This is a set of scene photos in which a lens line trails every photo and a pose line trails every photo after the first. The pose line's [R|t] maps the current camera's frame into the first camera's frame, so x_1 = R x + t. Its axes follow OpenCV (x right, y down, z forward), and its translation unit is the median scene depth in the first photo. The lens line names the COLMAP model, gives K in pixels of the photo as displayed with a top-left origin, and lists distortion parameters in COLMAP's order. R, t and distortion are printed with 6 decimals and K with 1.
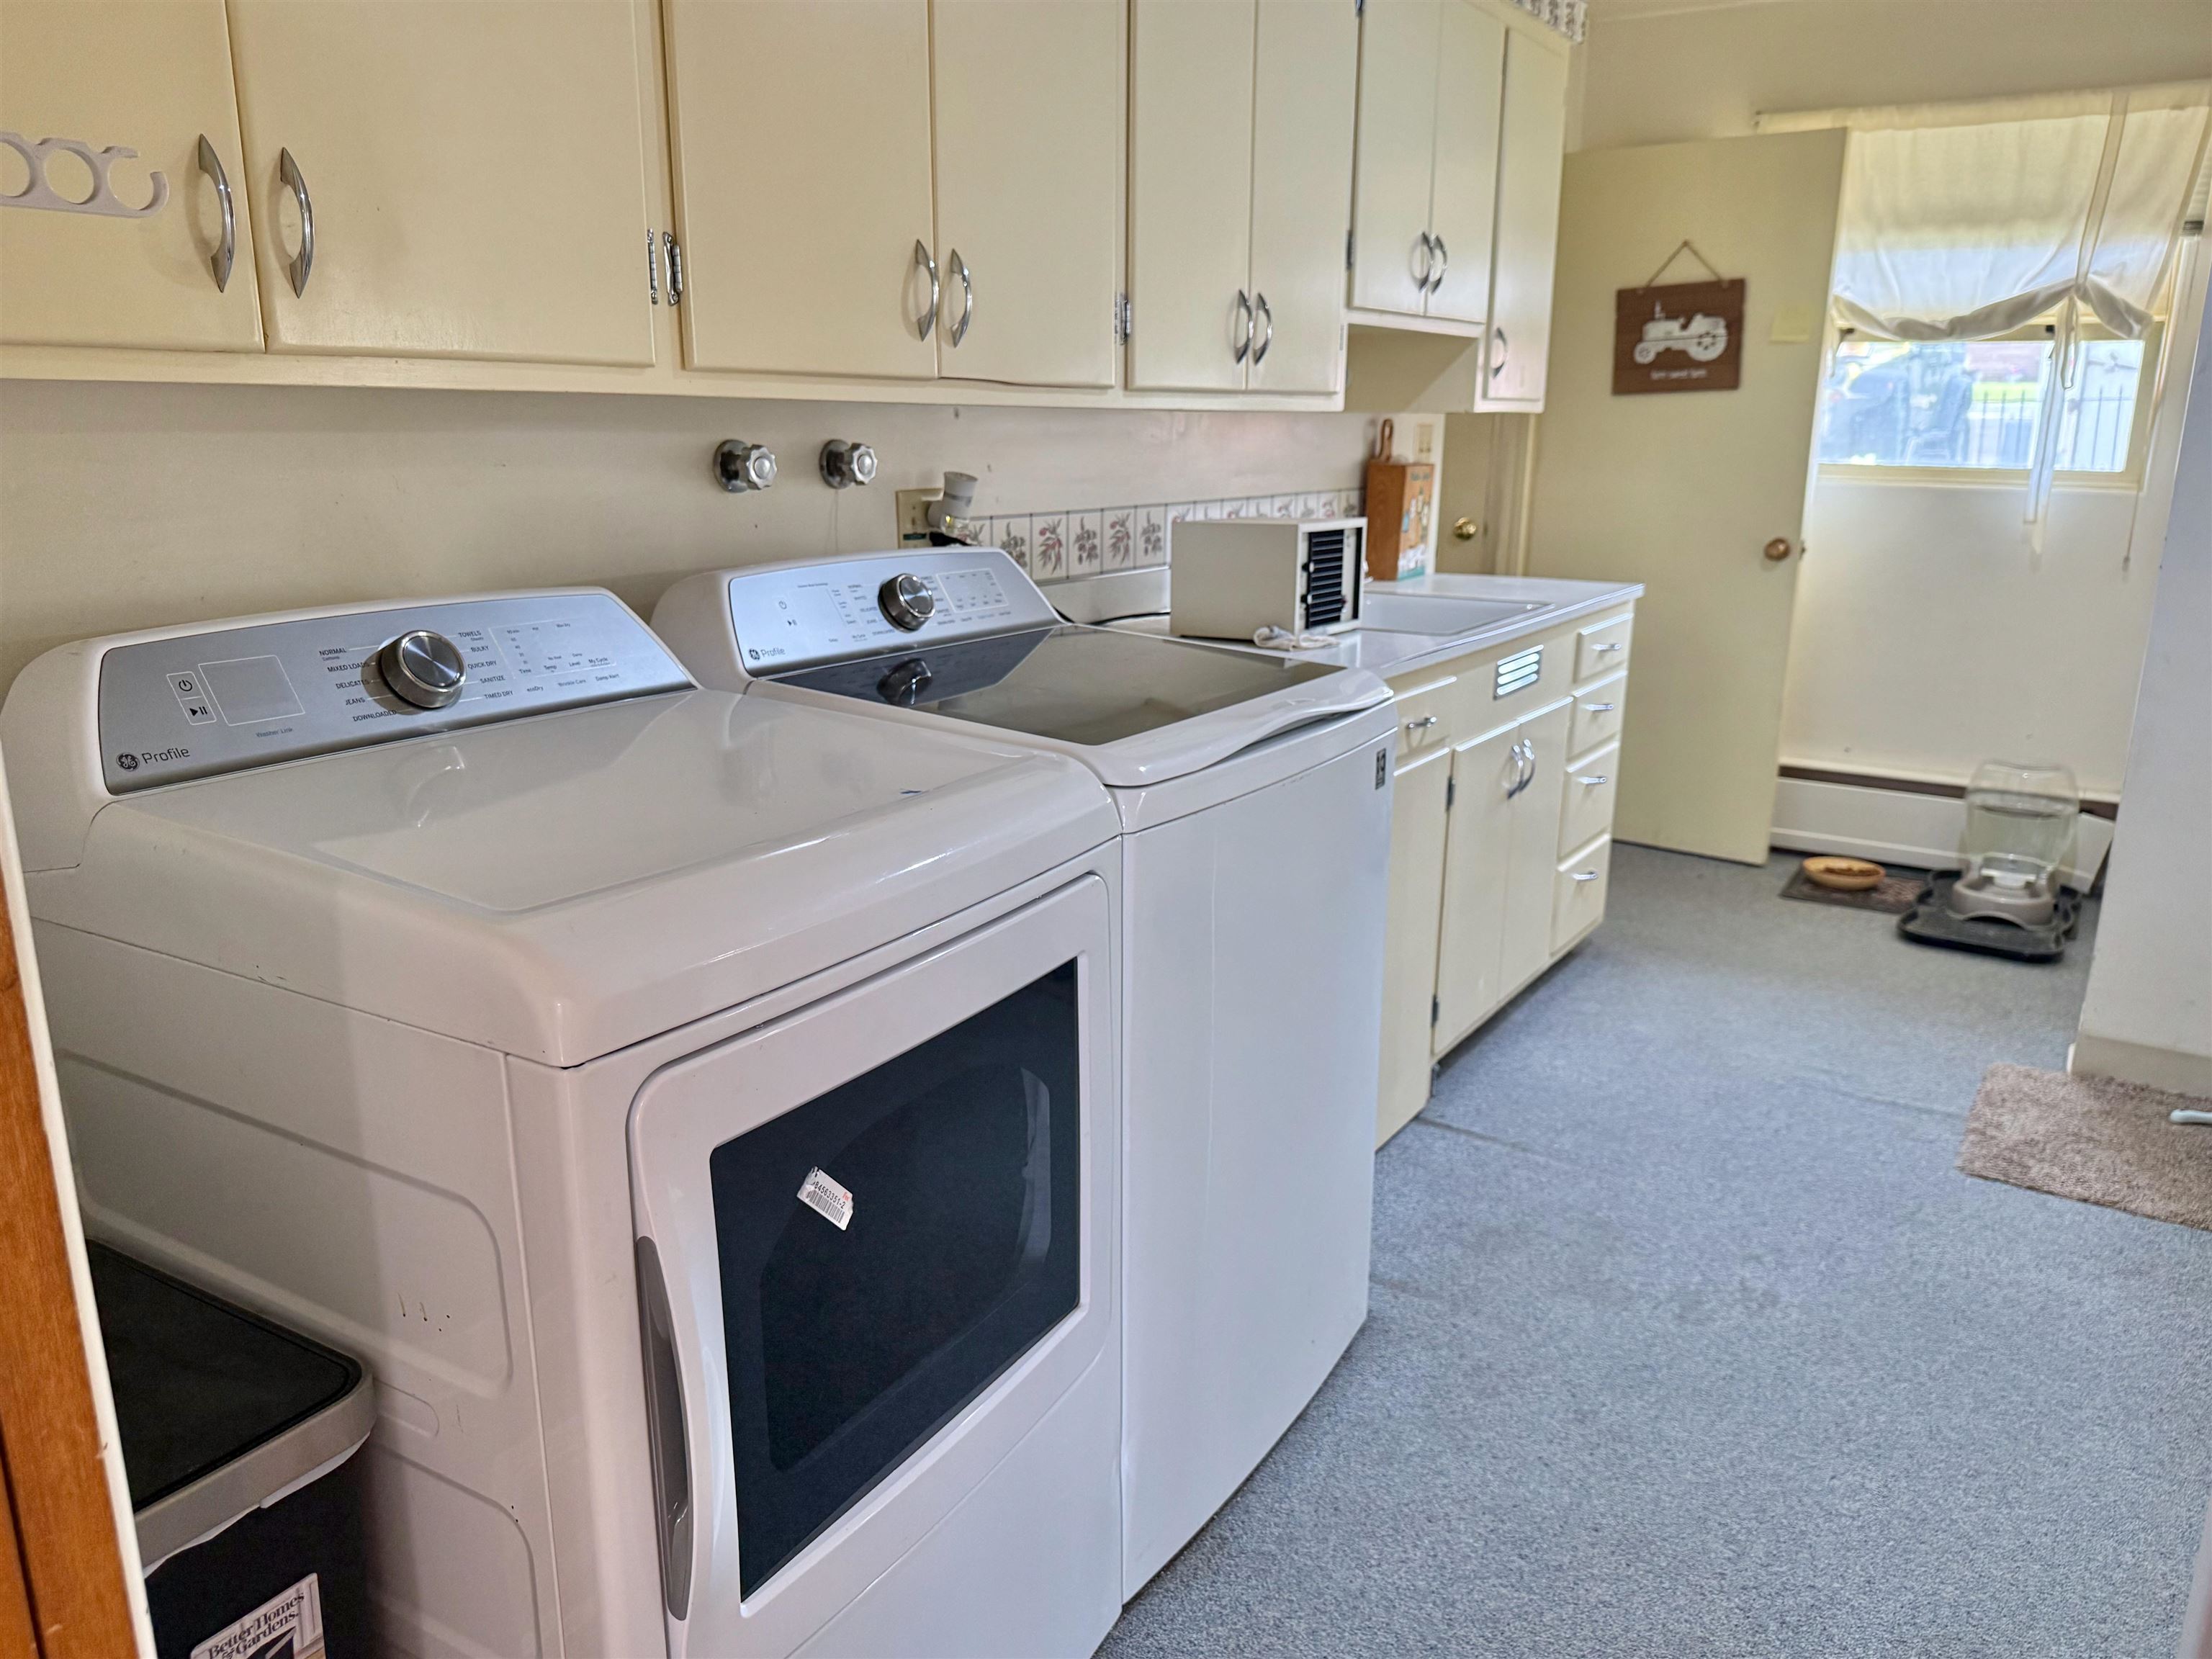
lens RADIAL K [[1577.4, 0, 1109.3], [0, 1577.4, 829.6], [0, 0, 1]] dist [0.123029, -0.202096]
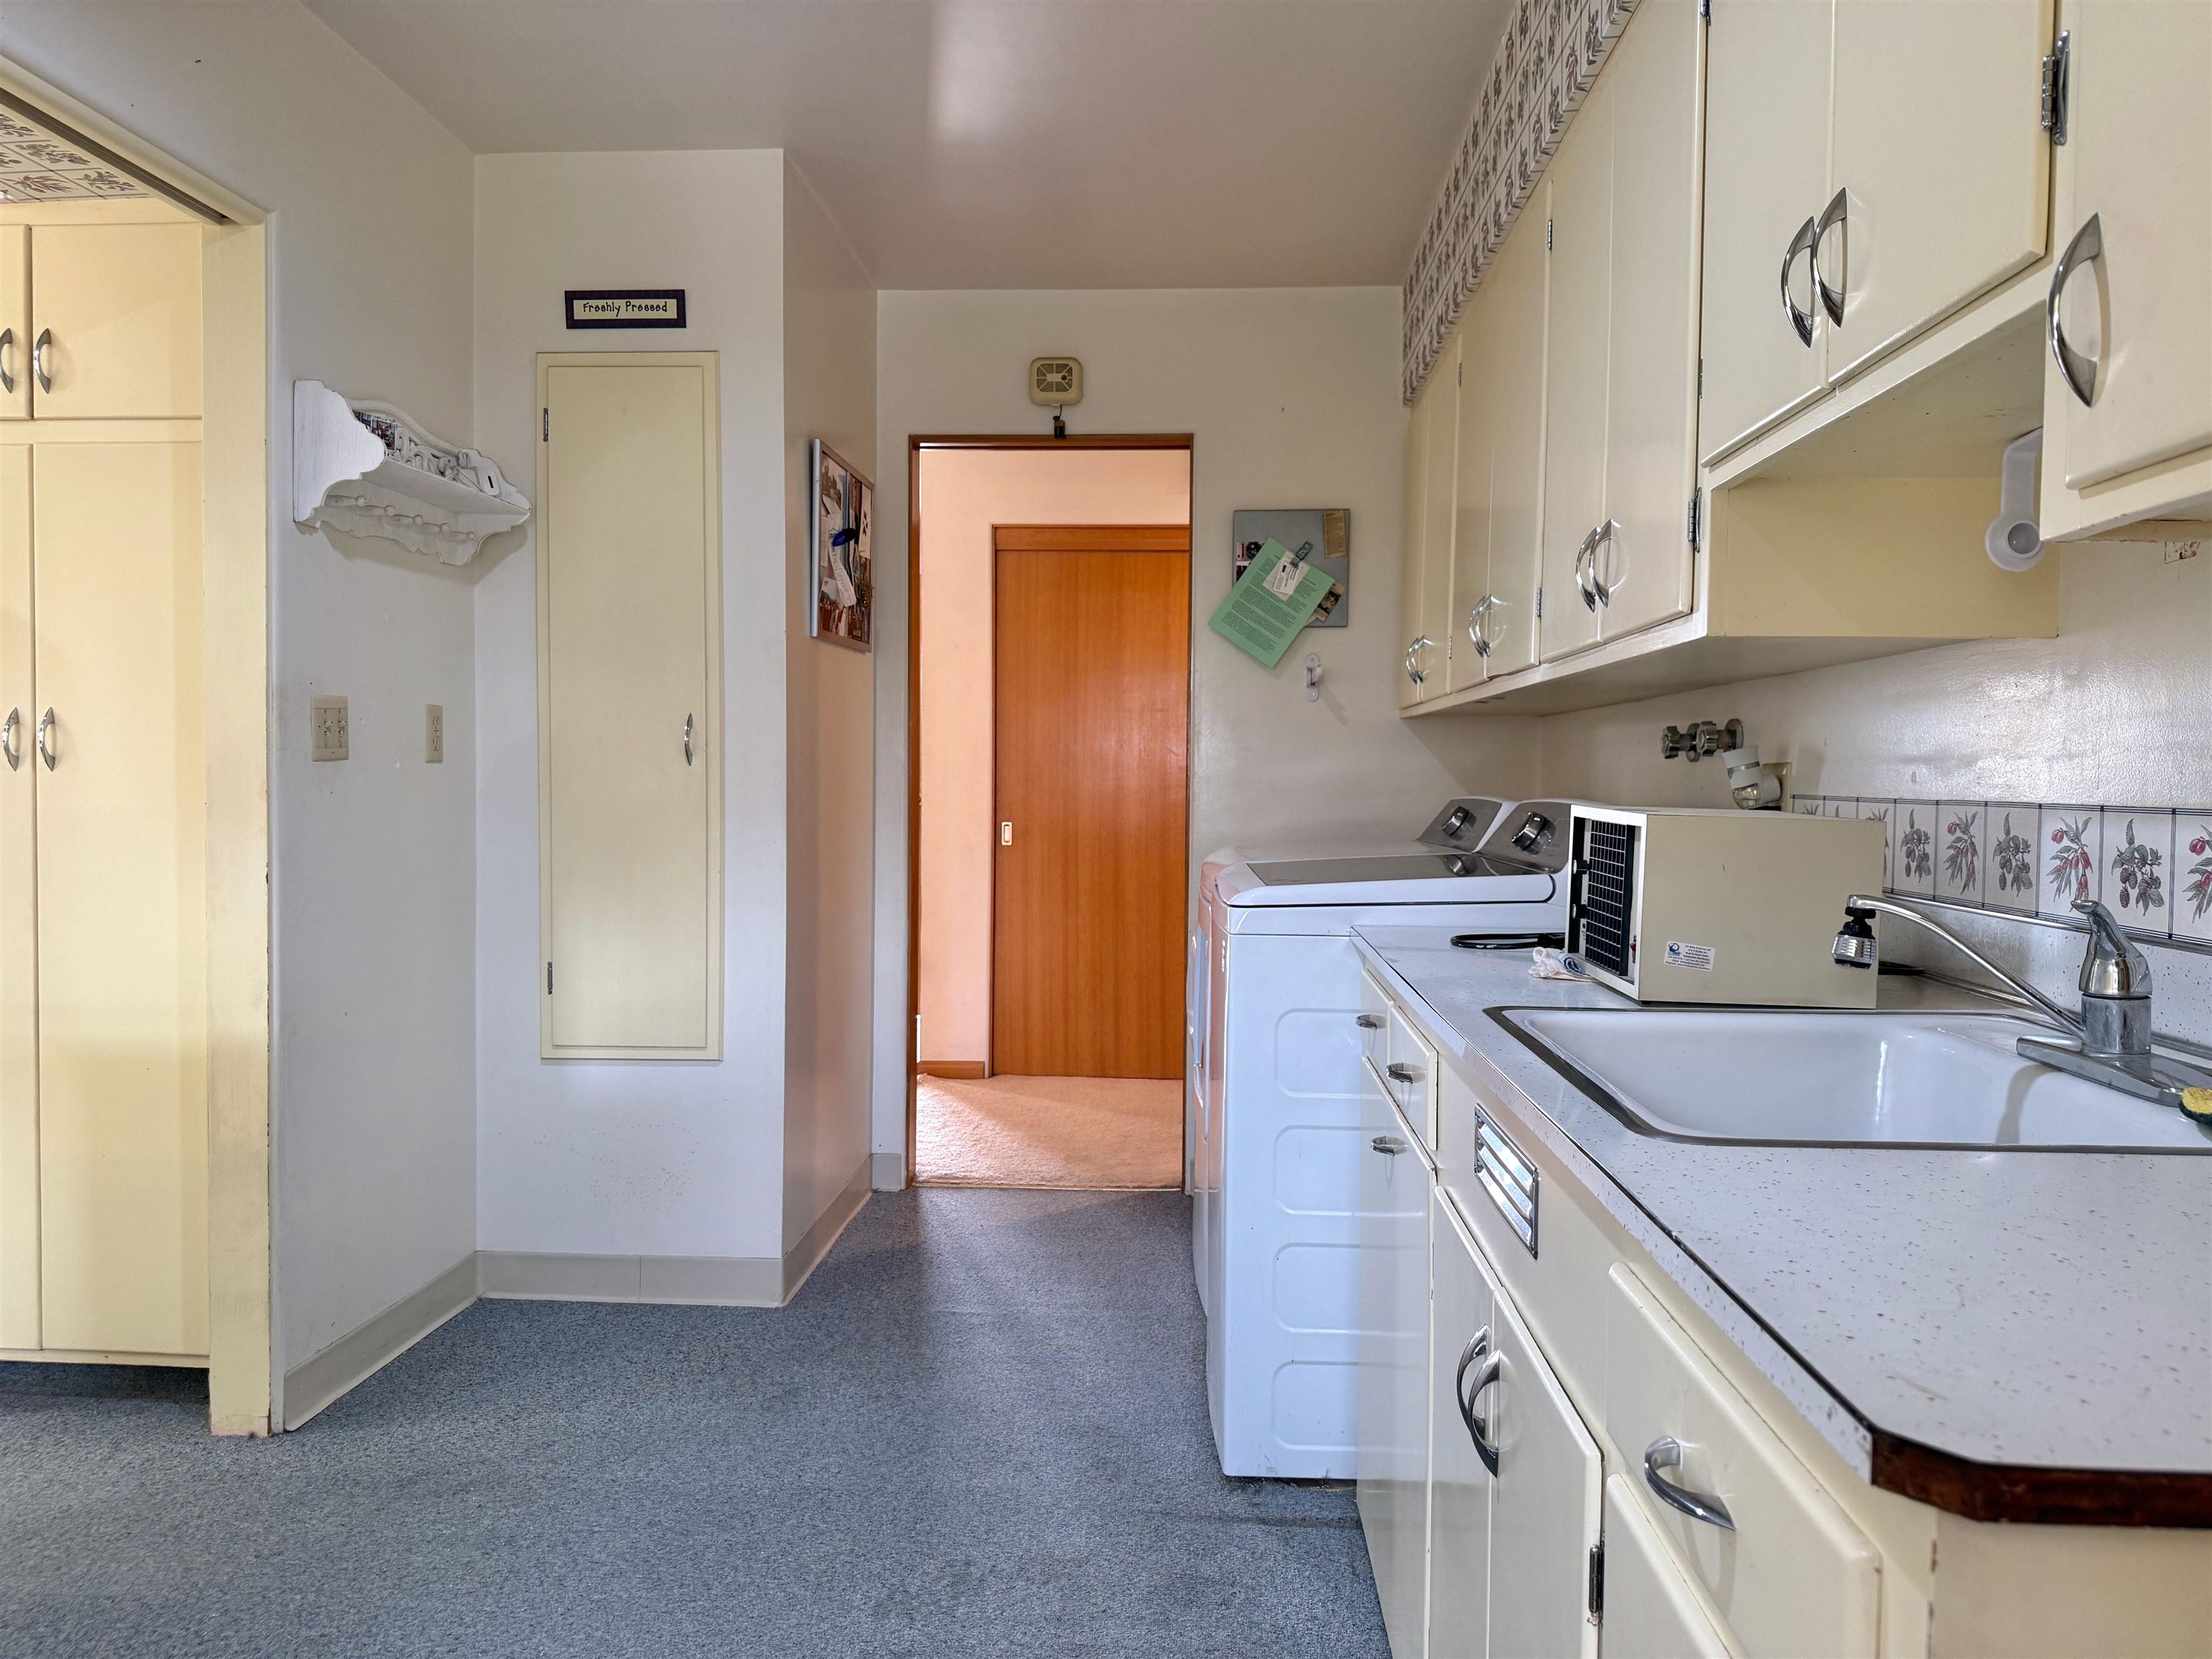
lens RADIAL K [[1577.4, 0, 1109.3], [0, 1577.4, 829.6], [0, 0, 1]] dist [0.123029, -0.202096]
pose [[-0.878010, 0.027388, -0.477857, 0.576470], [-0.102612, 0.964379, 0.243811, -0.307698], [0.467513, 0.263102, -0.843925, 1.368058]]
